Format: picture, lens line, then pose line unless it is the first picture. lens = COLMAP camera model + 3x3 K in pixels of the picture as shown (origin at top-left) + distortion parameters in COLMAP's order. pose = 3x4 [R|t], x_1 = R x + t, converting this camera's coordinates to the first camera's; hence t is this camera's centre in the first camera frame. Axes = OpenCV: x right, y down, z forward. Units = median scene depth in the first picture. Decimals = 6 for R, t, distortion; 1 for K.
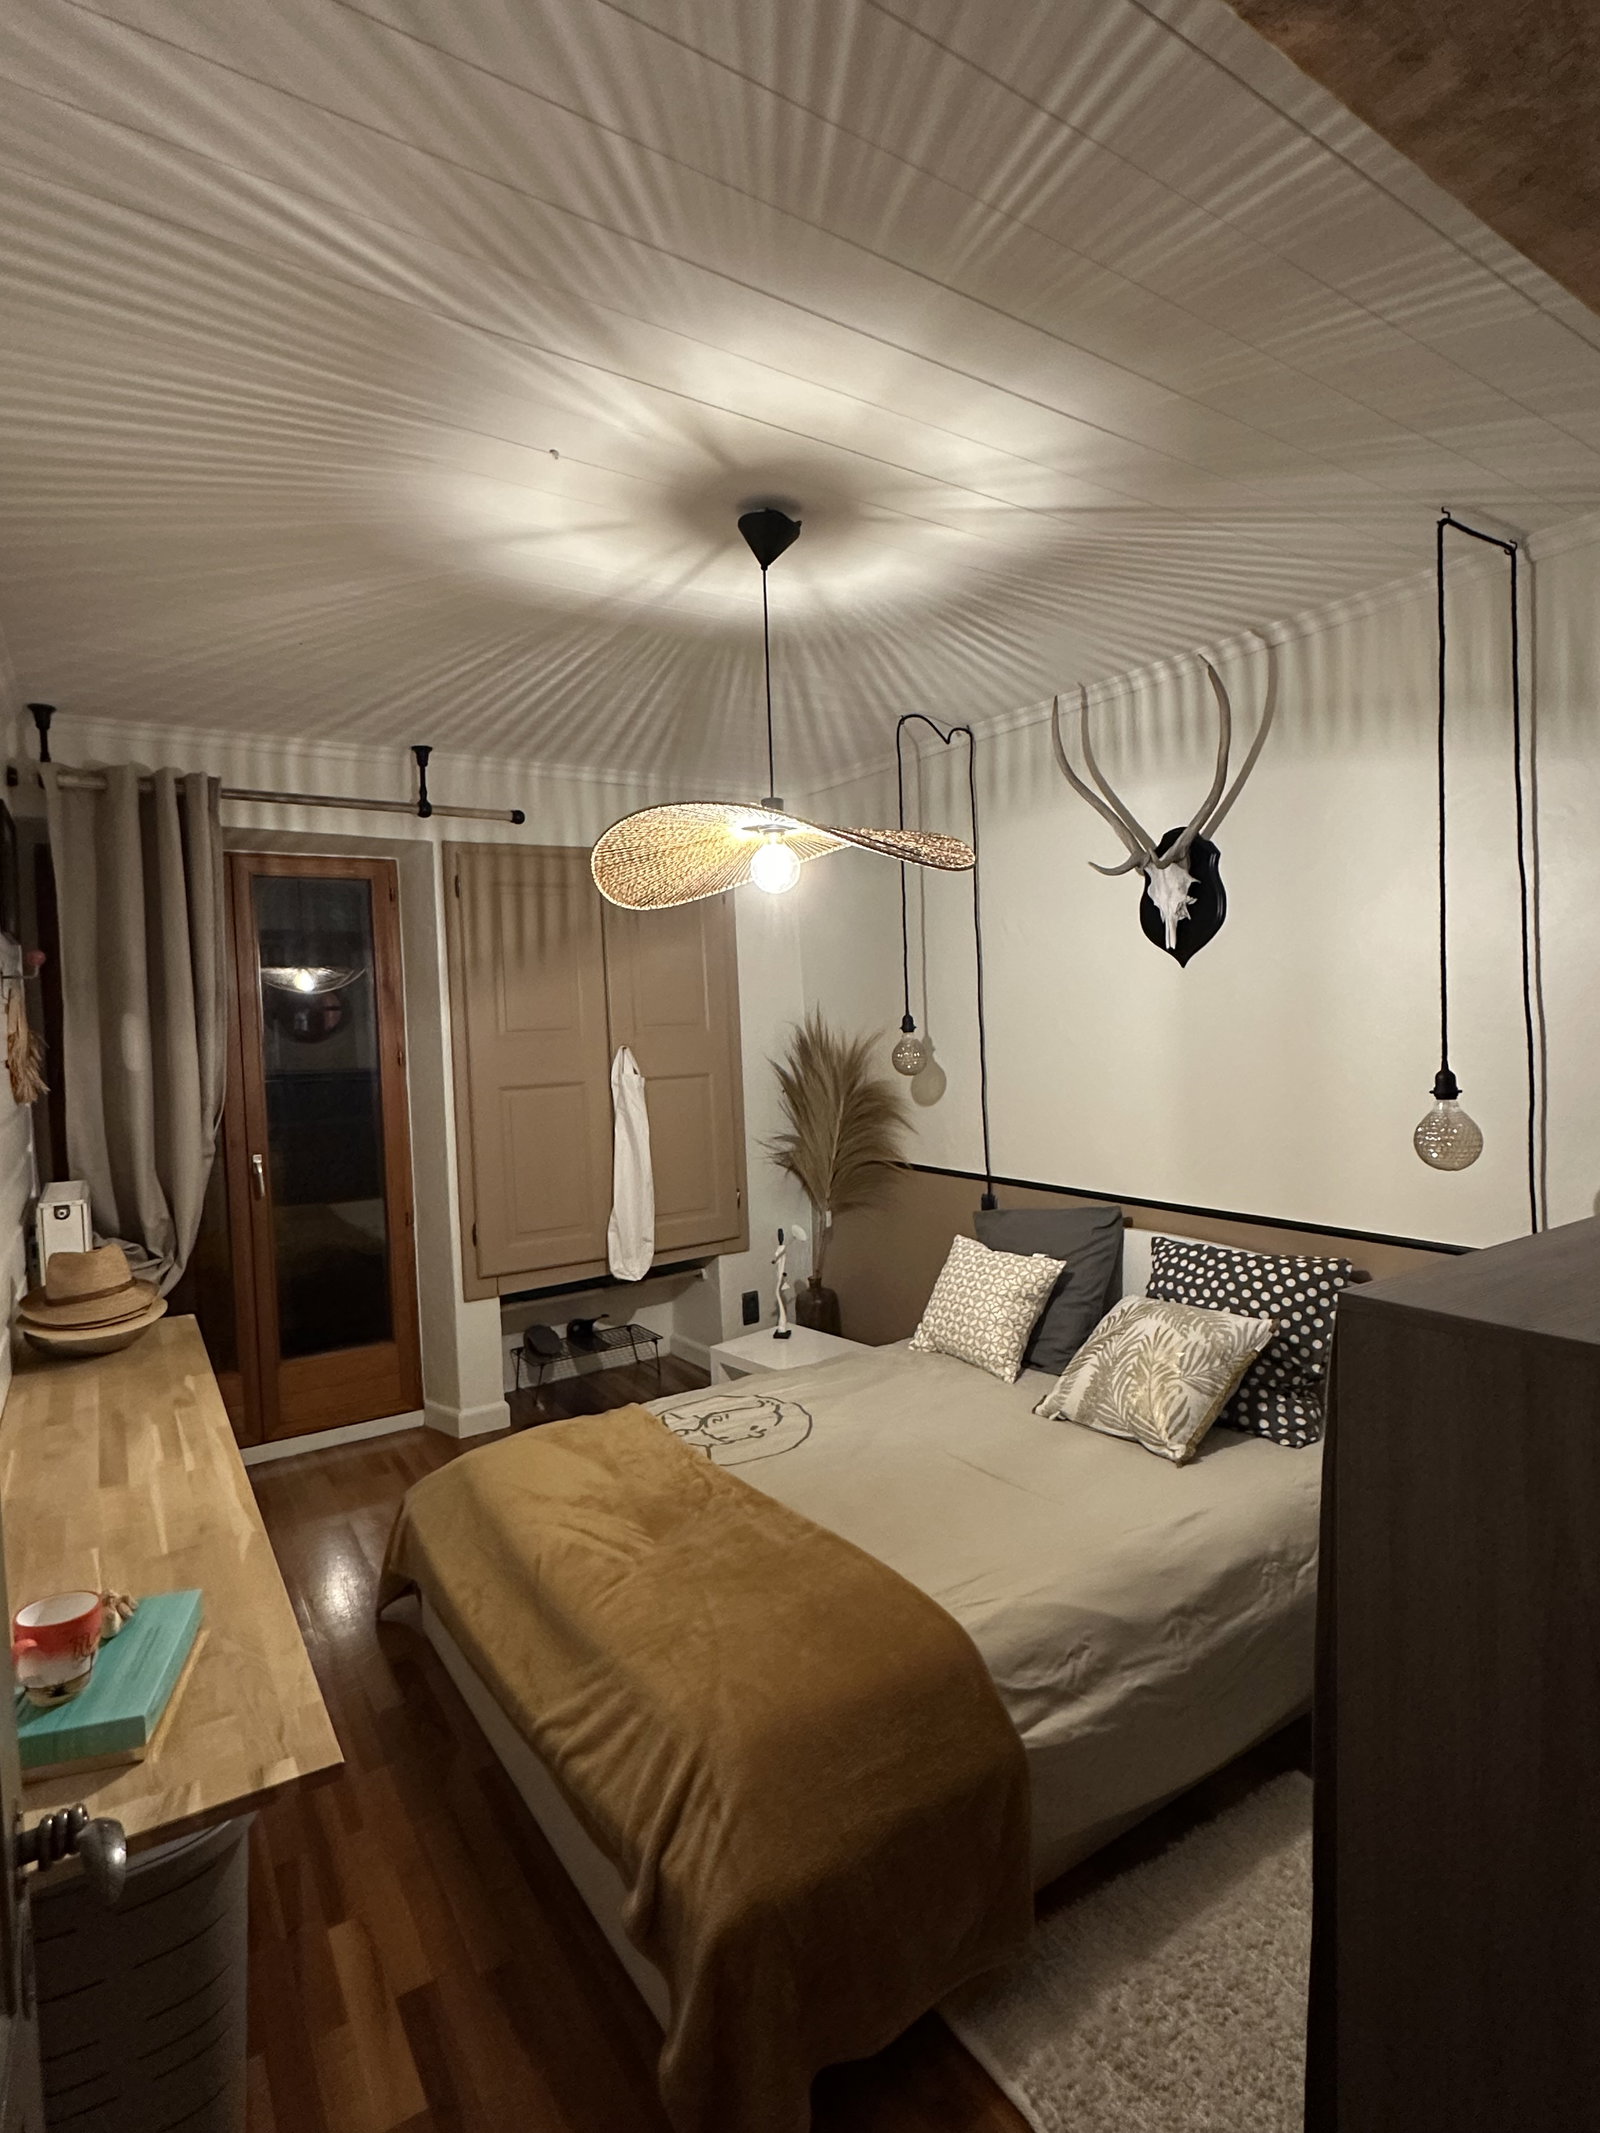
lens RADIAL K [[1101.7, 0, 800.0], [0, 1101.7, 1066.5], [0, 0, 1]] dist [-0.000461, -0.000272]
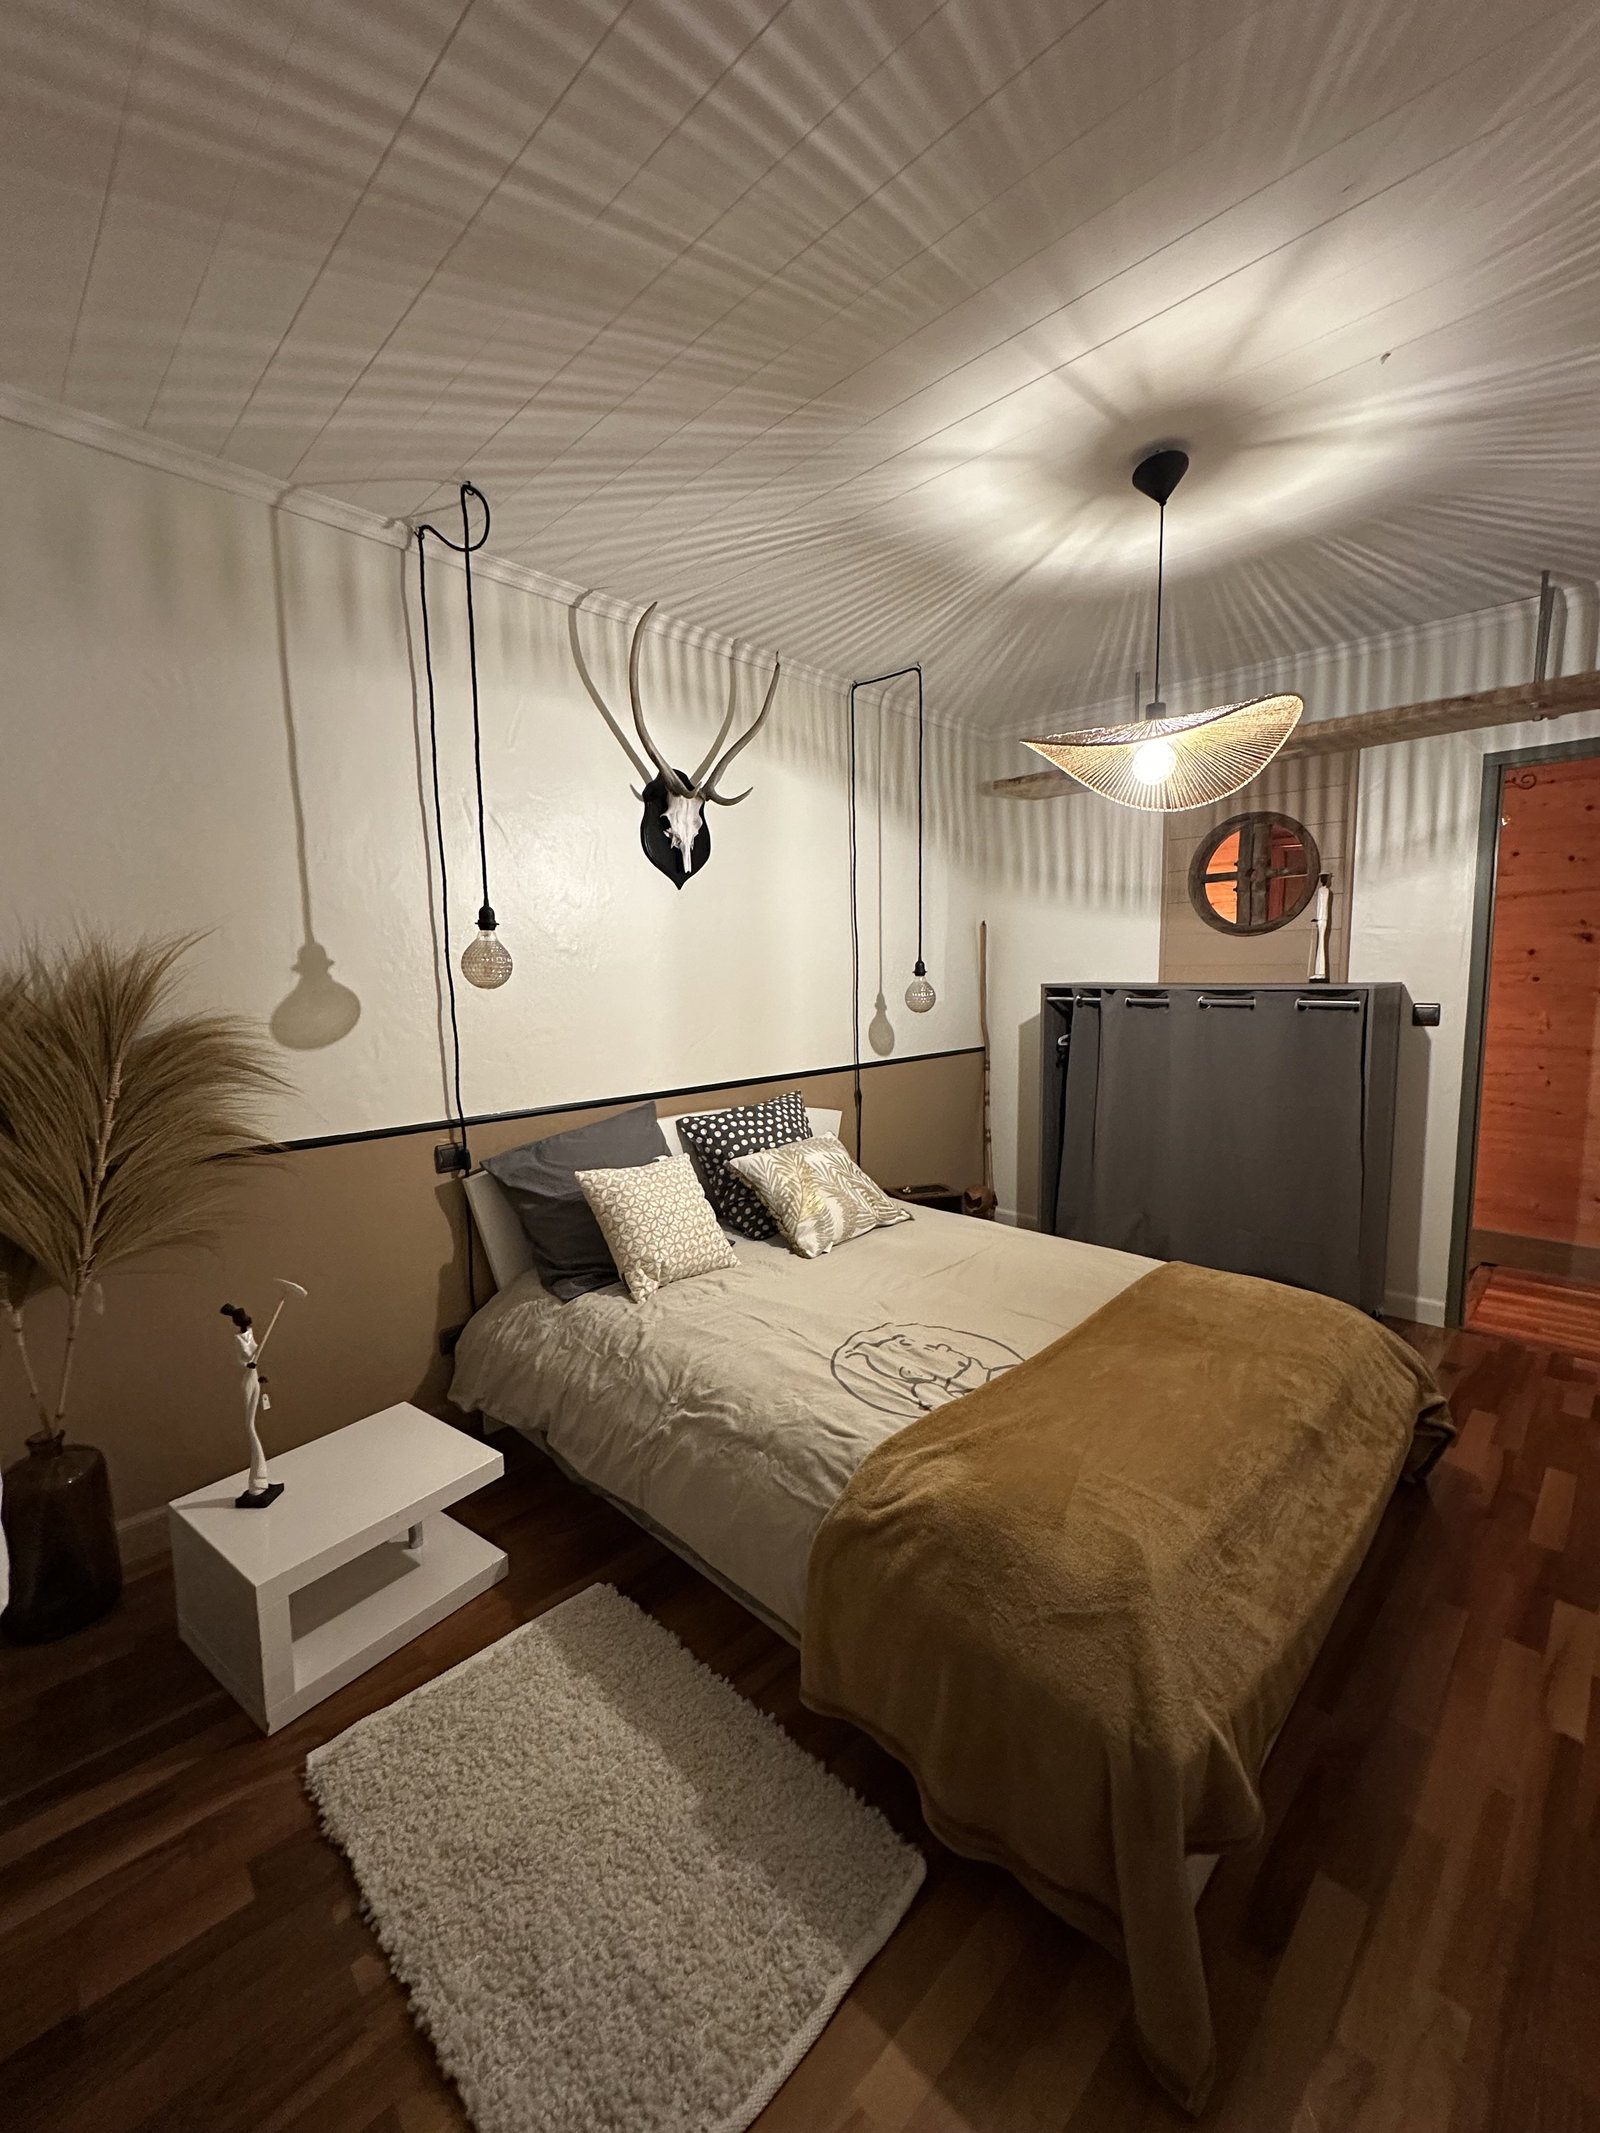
lens RADIAL K [[850.9, 0, 800.0], [0, 850.9, 1066.5], [0, 0, 1]] dist [-0.000440, 0.000197]
pose [[-0.199416, -0.076843, 0.976897, -0.594917], [0.069182, 0.993329, 0.092258, 0.025070], [-0.977470, 0.085982, -0.192770, 1.067739]]
